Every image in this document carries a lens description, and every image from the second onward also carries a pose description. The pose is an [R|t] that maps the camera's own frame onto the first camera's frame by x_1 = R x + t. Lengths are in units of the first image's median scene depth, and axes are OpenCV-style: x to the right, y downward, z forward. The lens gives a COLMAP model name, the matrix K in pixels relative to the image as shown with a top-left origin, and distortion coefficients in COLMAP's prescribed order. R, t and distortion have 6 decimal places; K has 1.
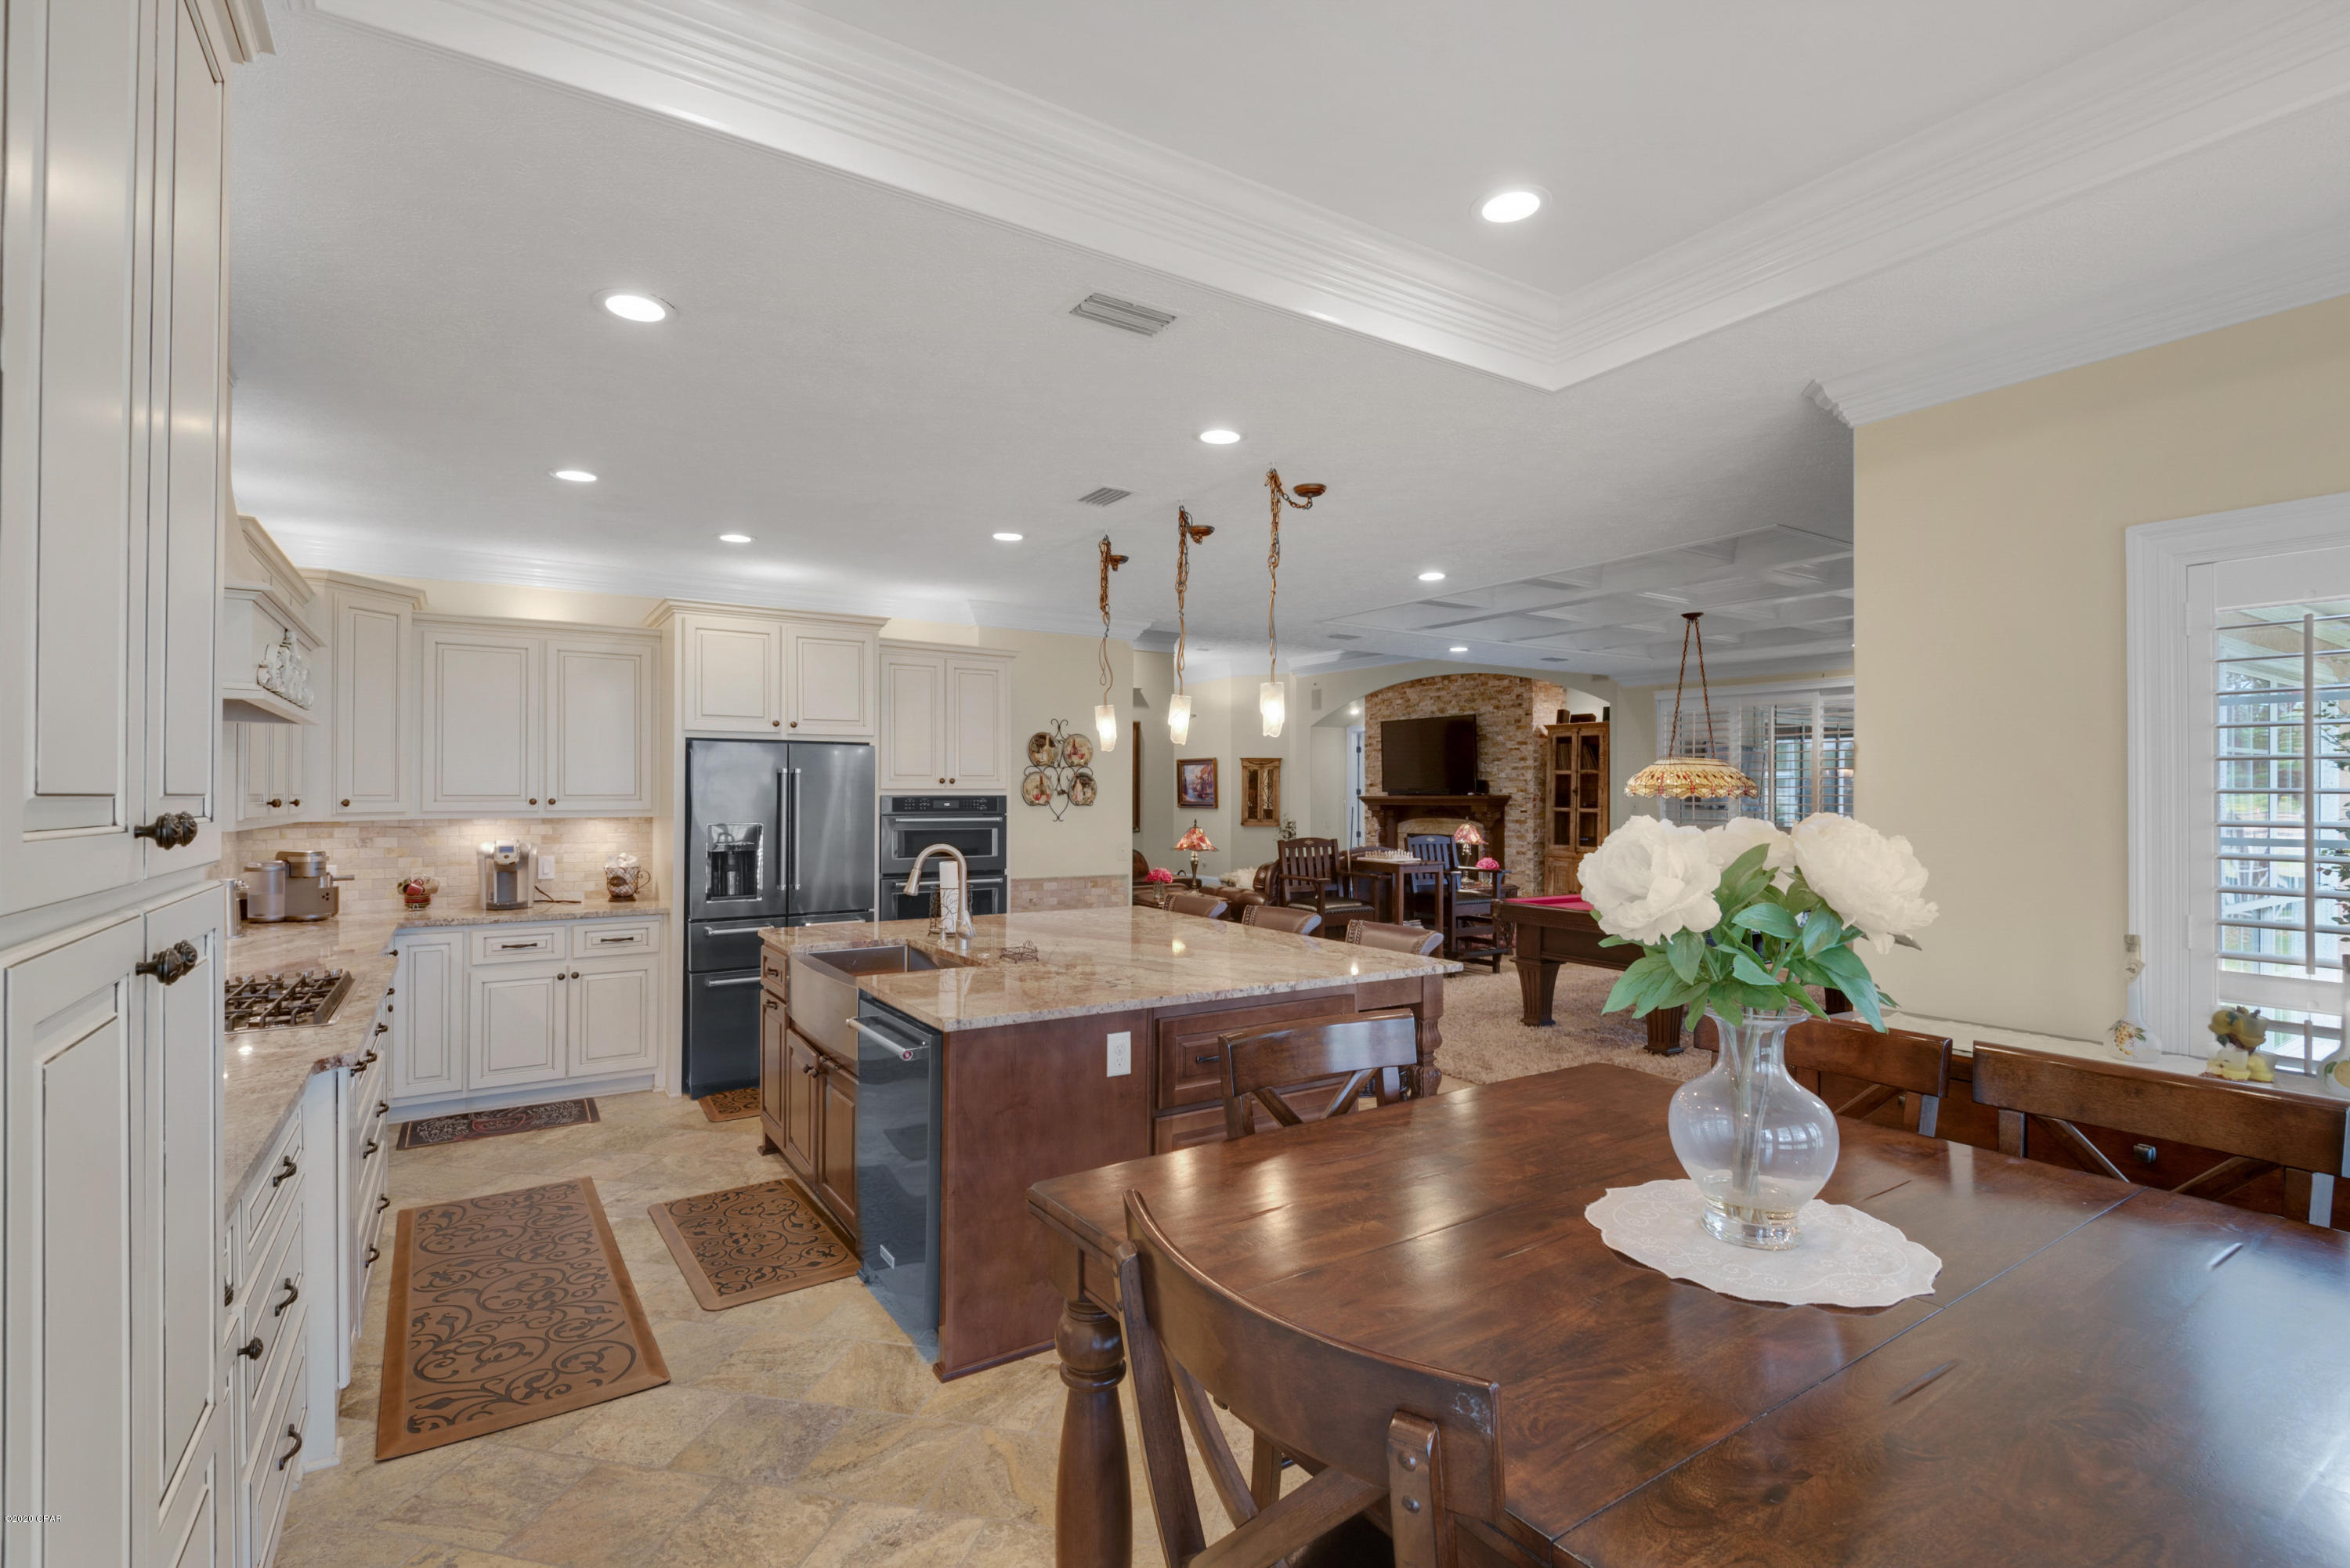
lens RADIAL K [[1077.2, 0, 1177.9], [0, 1077.2, 779.6], [0, 0, 1]] dist [0.013792, -0.015533]
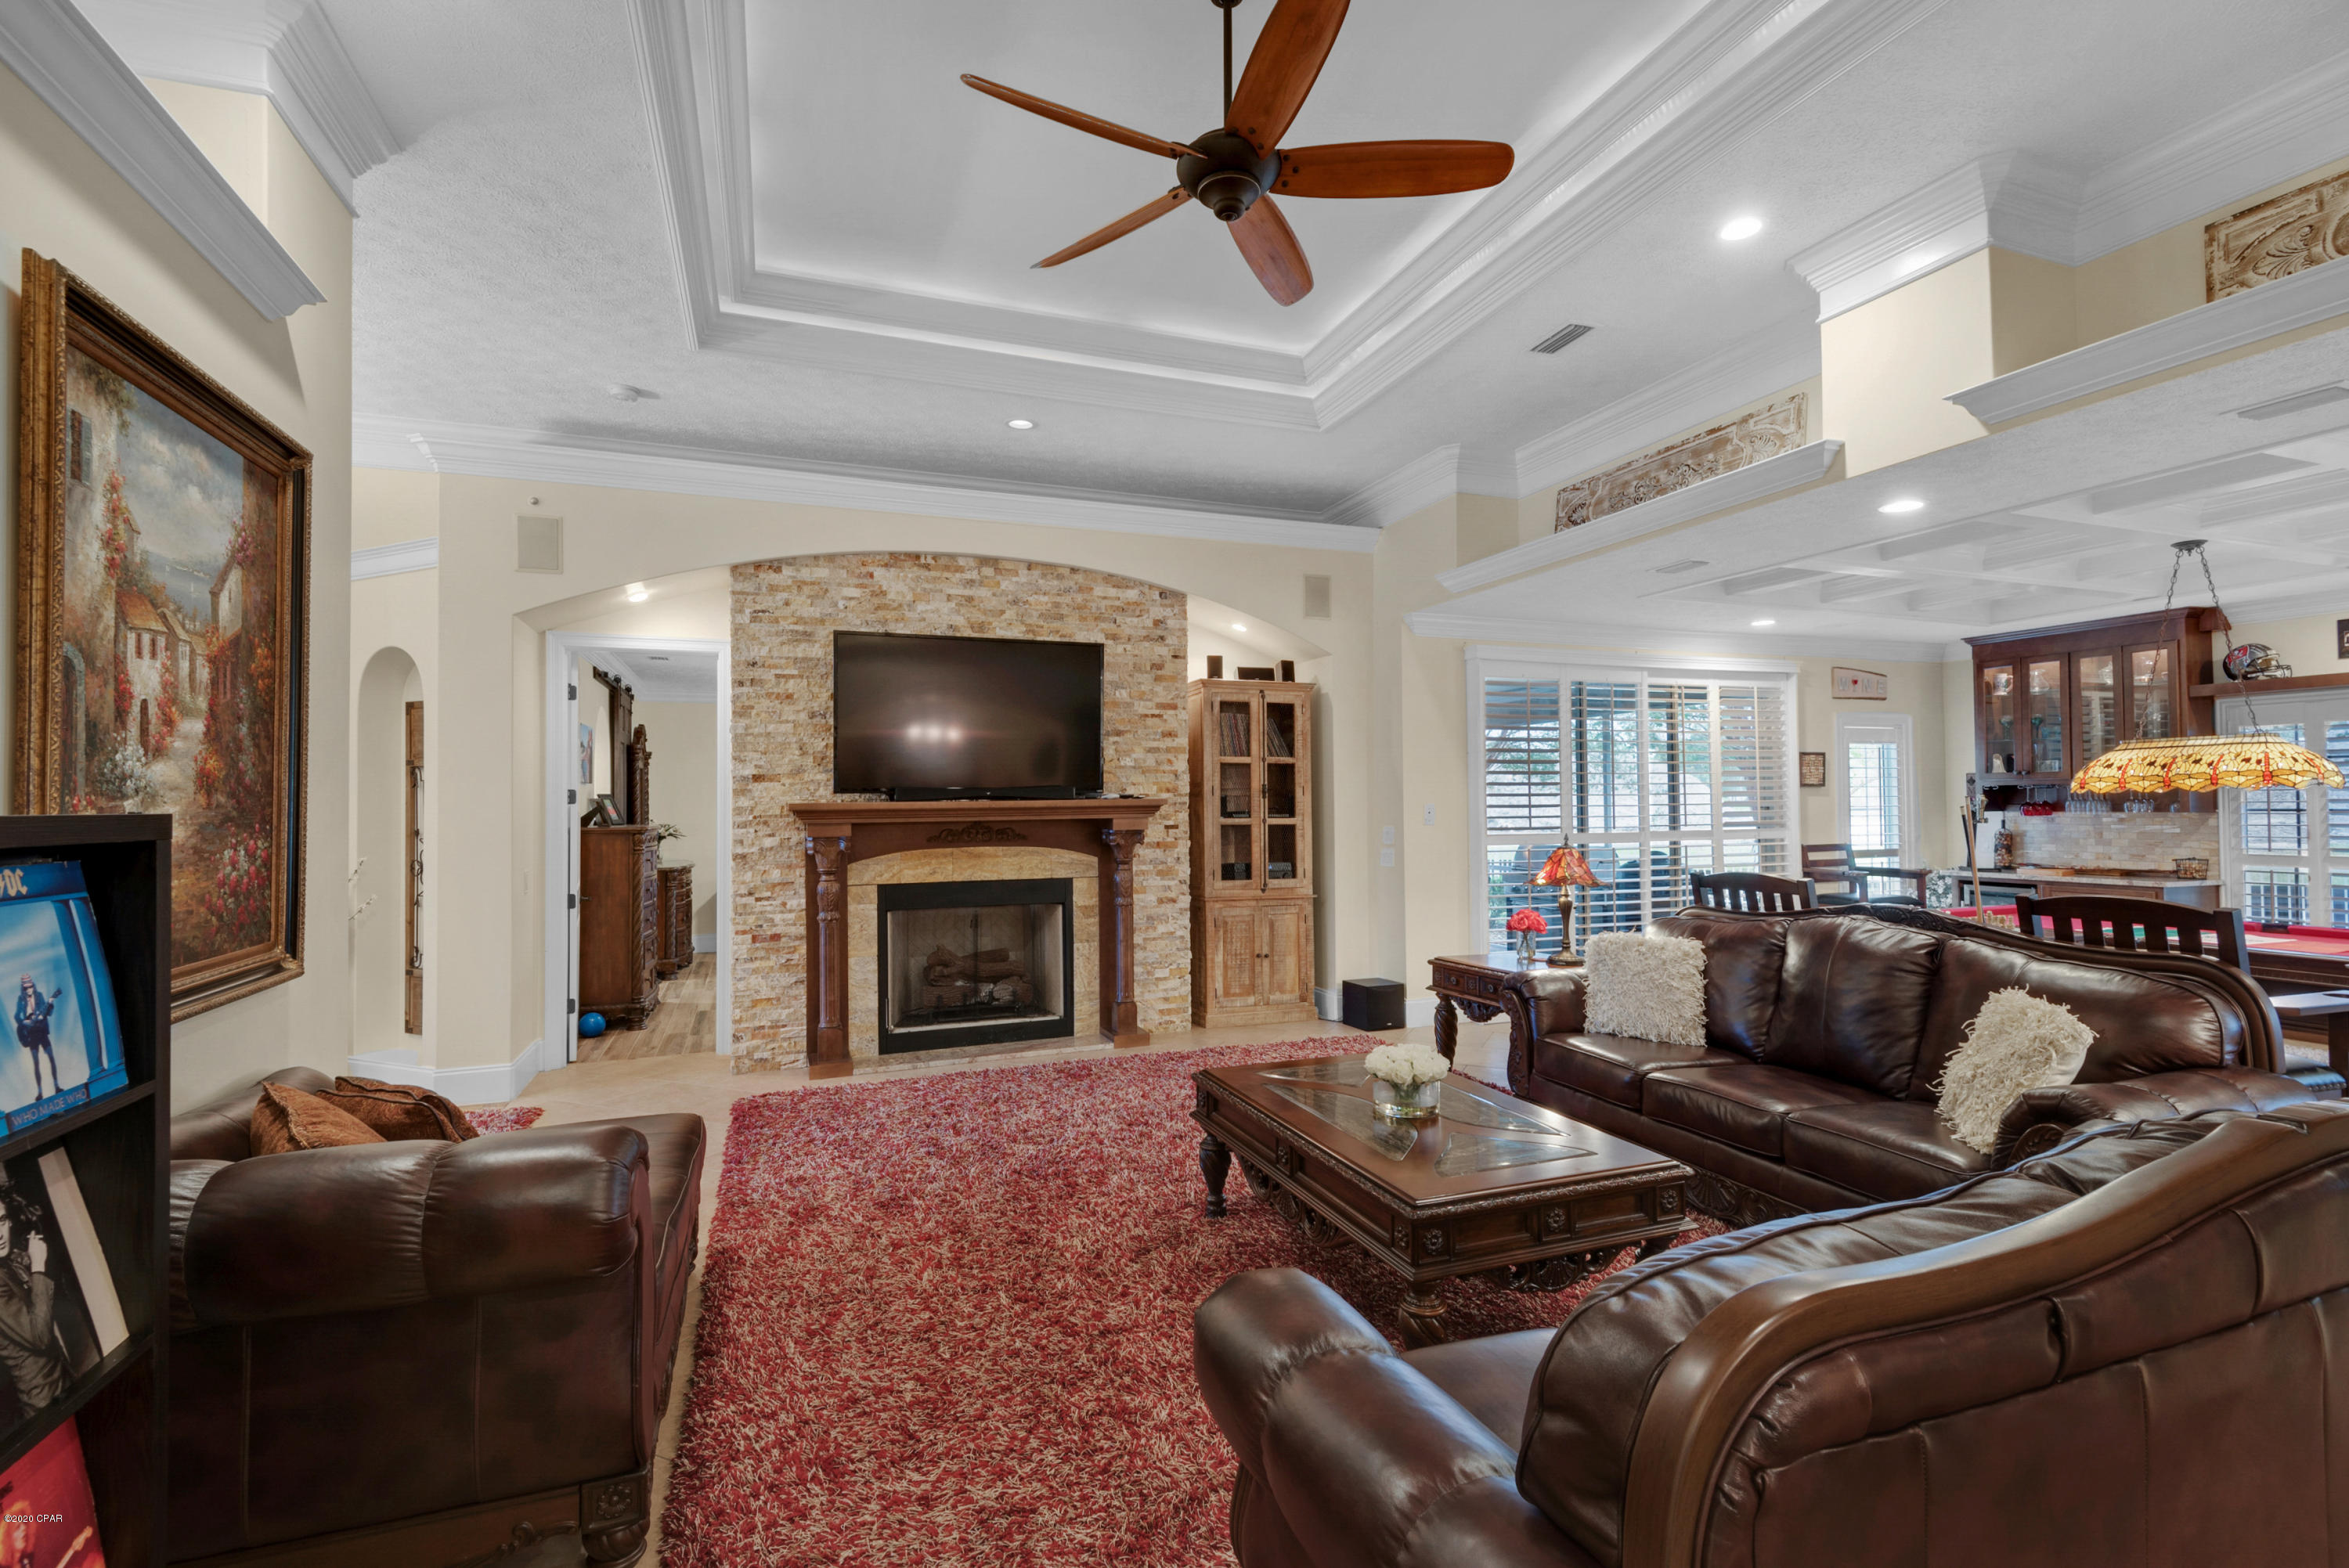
lens RADIAL K [[1090.2, 0, 1189.1], [0, 1090.2, 797.8], [0, 0, 1]] dist [0.018783, -0.001949]
pose [[0.214273, -0.000989, 0.976773, -0.301129], [-0.005730, 0.999981, 0.002270, 0.016318], [-0.976757, -0.006083, 0.214263, 1.095786]]
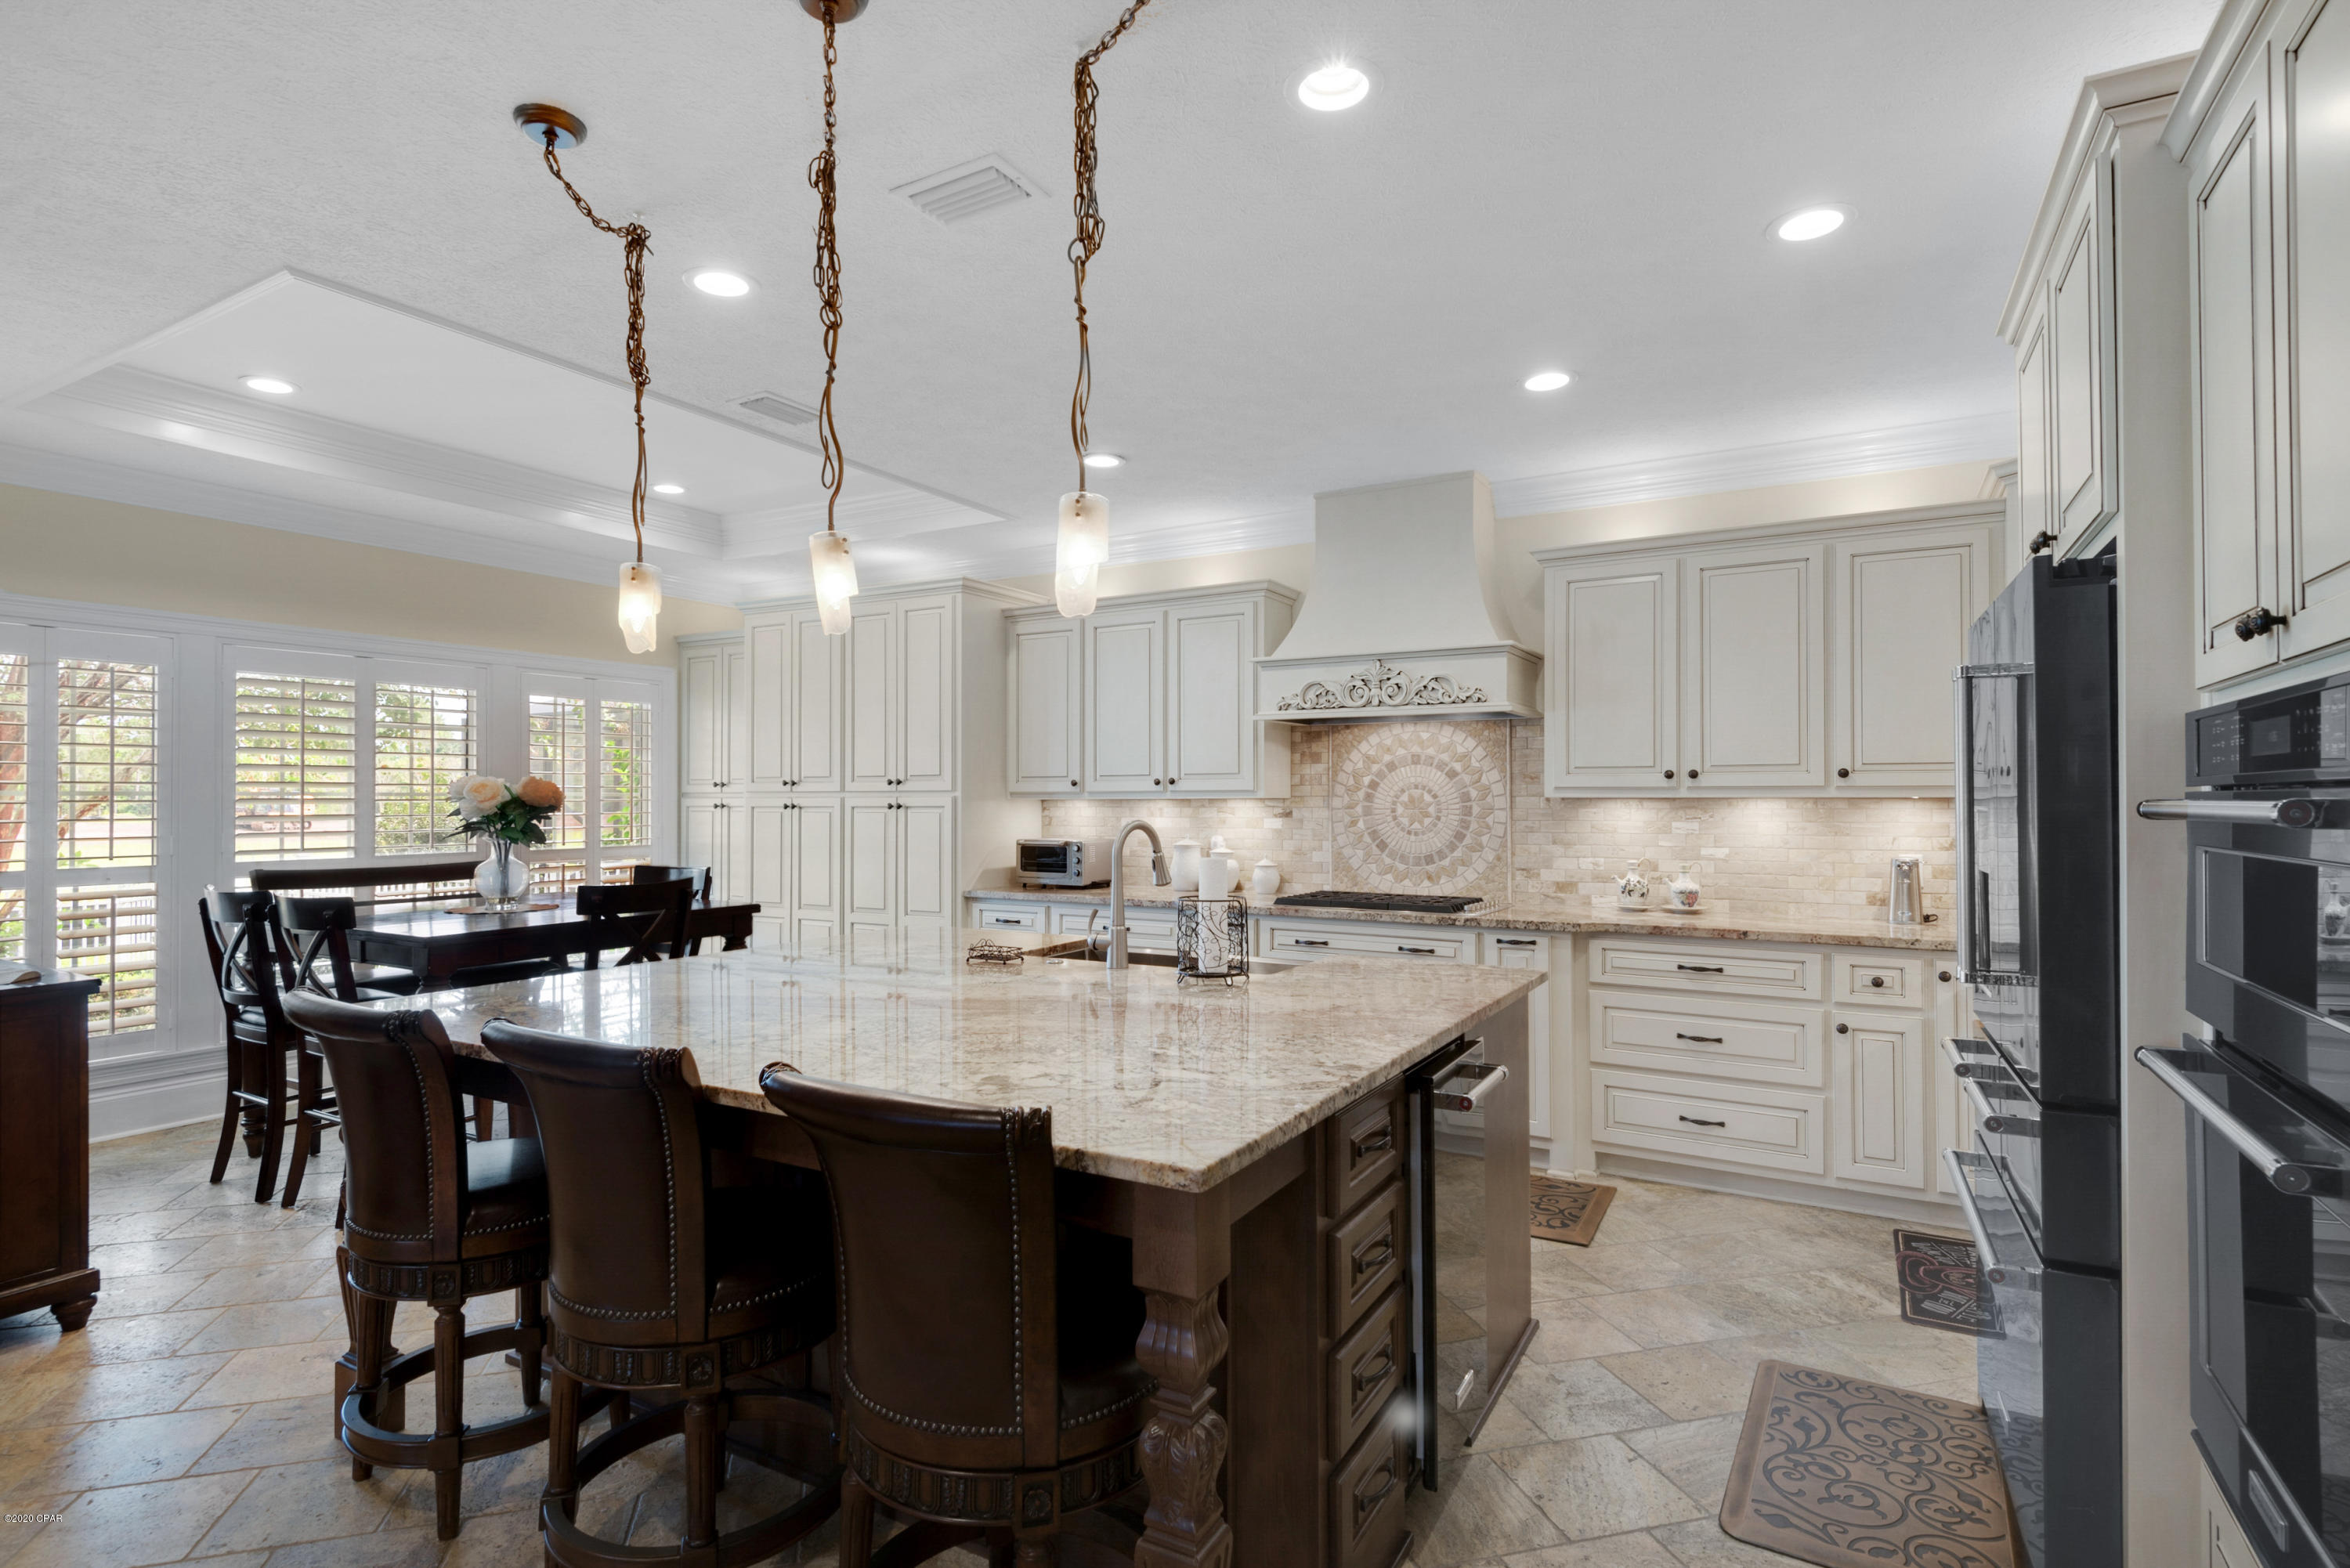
lens RADIAL K [[1152.6, 0, 1175.0], [0, 1152.6, 784.0], [0, 0, 1]] dist [0.026425, -0.000278]
pose [[-0.893267, -0.007517, -0.449463, 0.045199], [0.004962, 0.999634, -0.026579, 0.022926], [0.449498, -0.025972, -0.892903, 0.692468]]
